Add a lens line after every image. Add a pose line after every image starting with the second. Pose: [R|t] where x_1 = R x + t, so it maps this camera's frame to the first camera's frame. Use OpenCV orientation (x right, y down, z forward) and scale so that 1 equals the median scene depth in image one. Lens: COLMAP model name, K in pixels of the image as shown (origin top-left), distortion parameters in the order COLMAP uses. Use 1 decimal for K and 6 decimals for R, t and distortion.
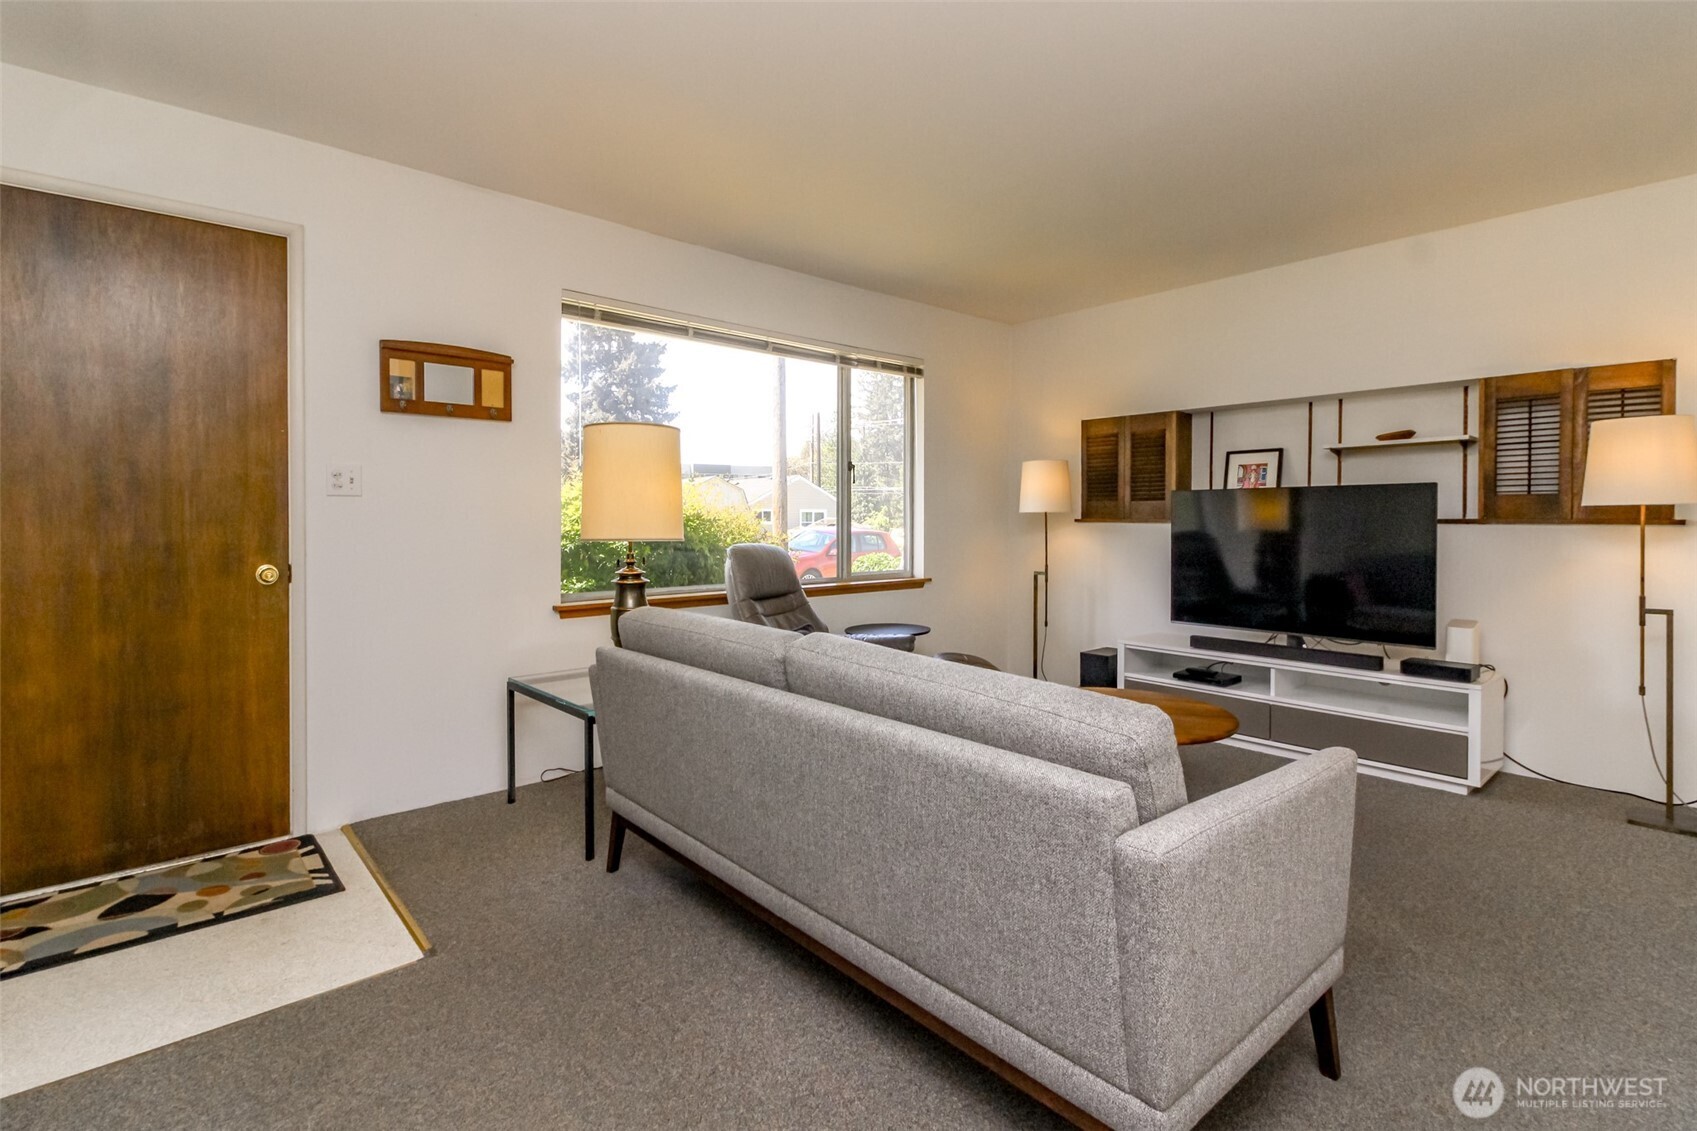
lens RADIAL K [[790.1, 0, 833.4], [0, 790.1, 528.0], [0, 0, 1]] dist [0.014130, -0.009362]
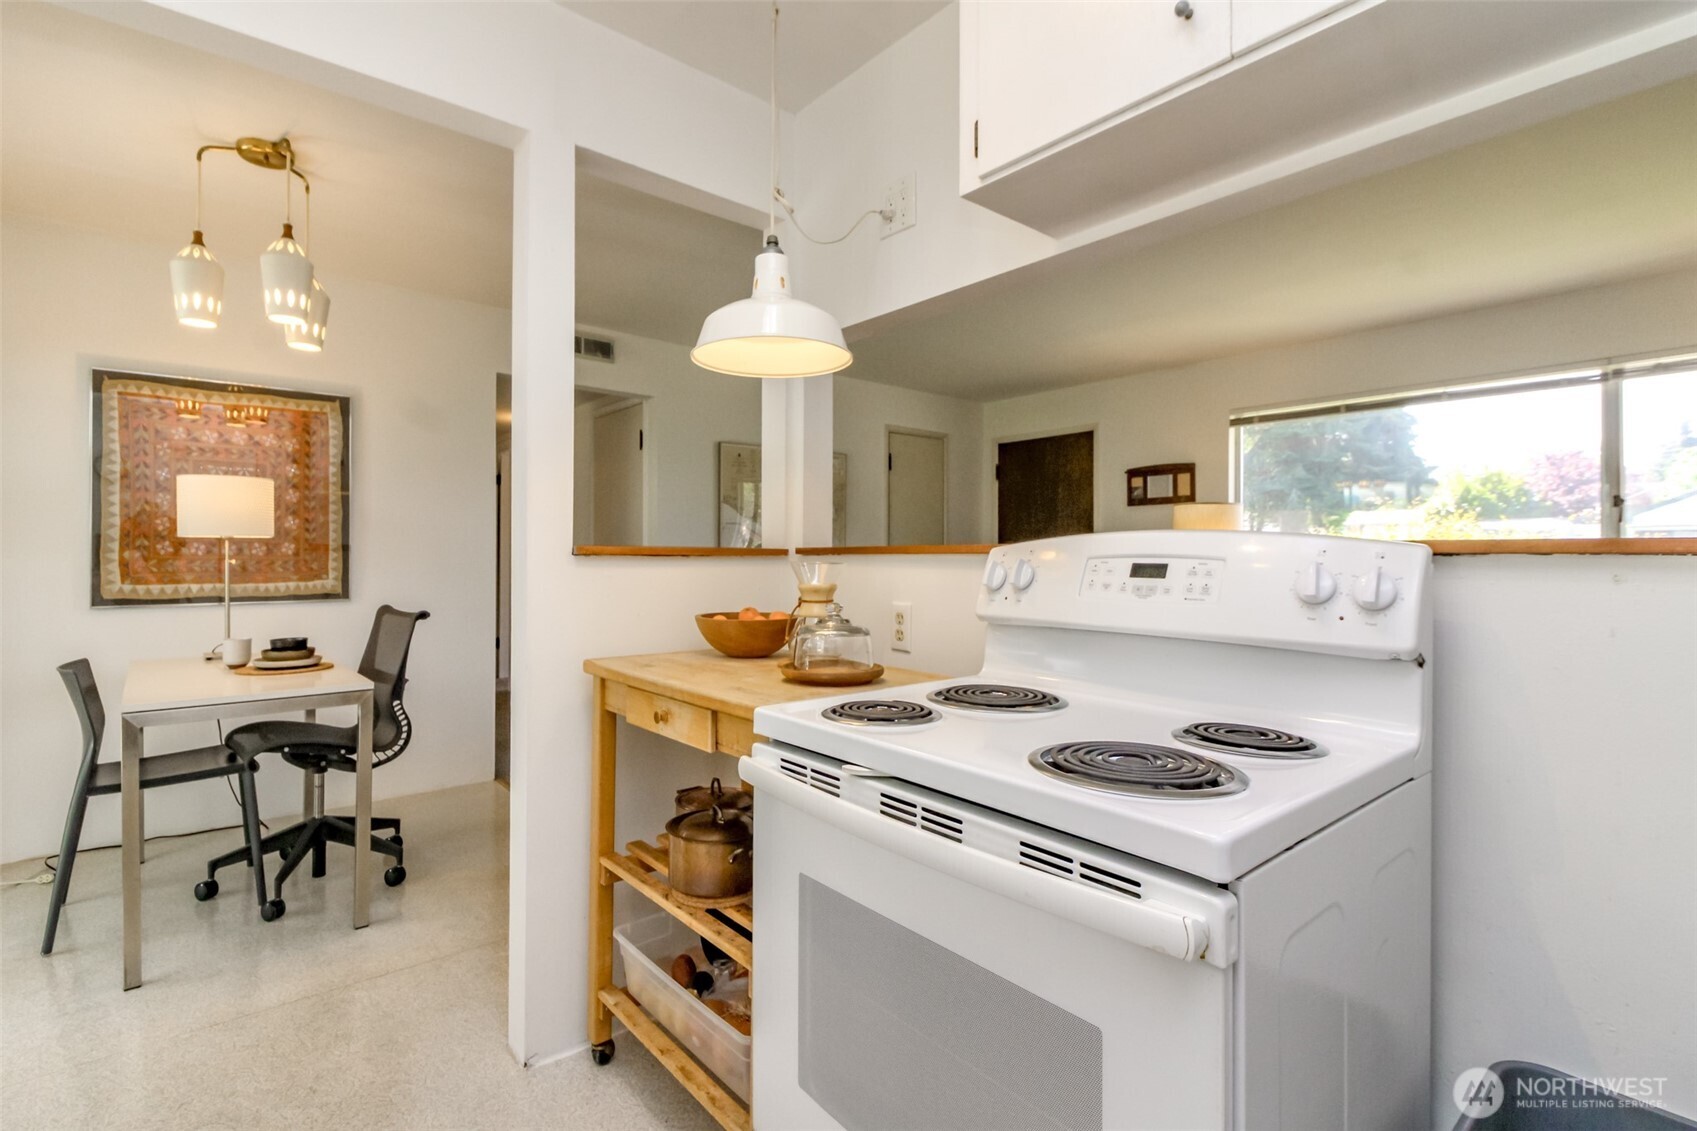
lens RADIAL K [[790.1, 0, 823.1], [0, 790.1, 552.4], [0, 0, 1]] dist [0.014130, -0.009362]
pose [[-0.026256, -0.004403, -0.999646, 1.228261], [-0.009774, 0.999944, -0.004148, -0.019907], [0.999607, 0.009662, -0.026298, 0.287990]]
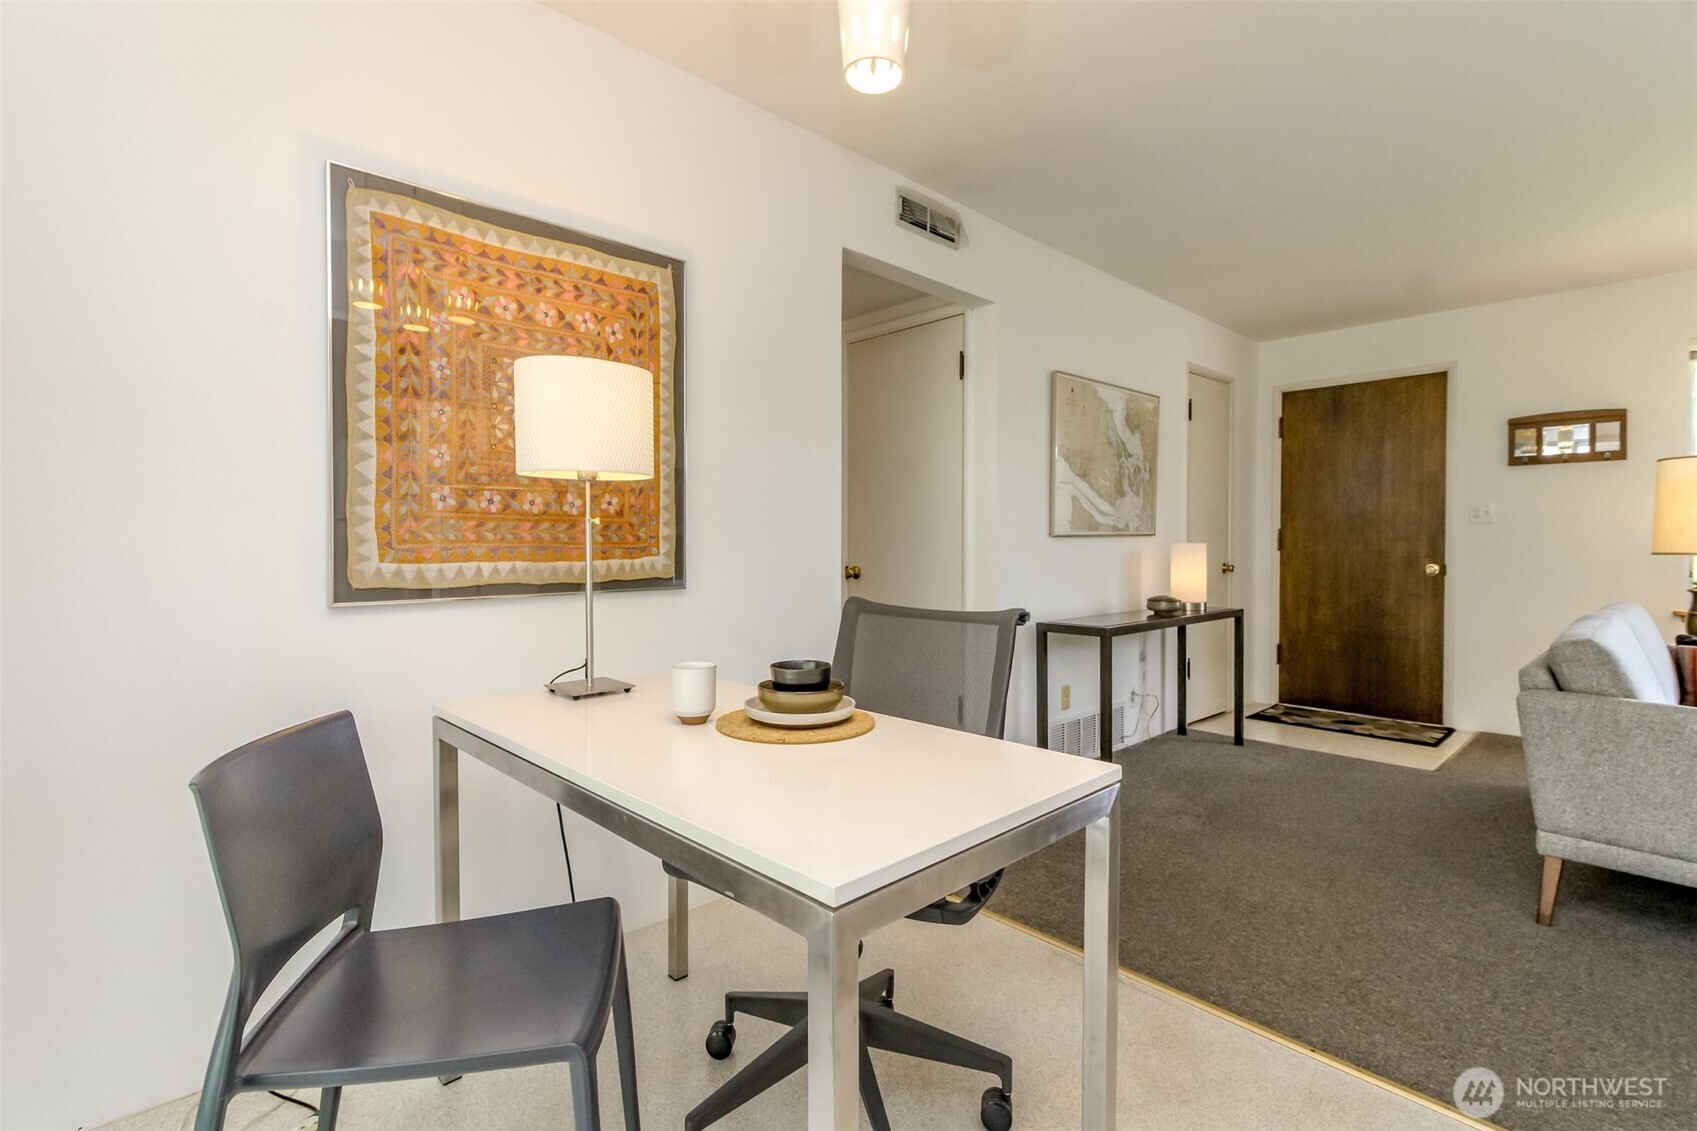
lens RADIAL K [[790.1, 0, 822.7], [0, 790.1, 551.7], [0, 0, 1]] dist [0.014130, -0.009362]
pose [[0.028985, 0.013990, -0.999482, 0.822593], [-0.009382, 0.999862, 0.013723, 0.006465], [0.999536, 0.008980, 0.029112, -0.317169]]
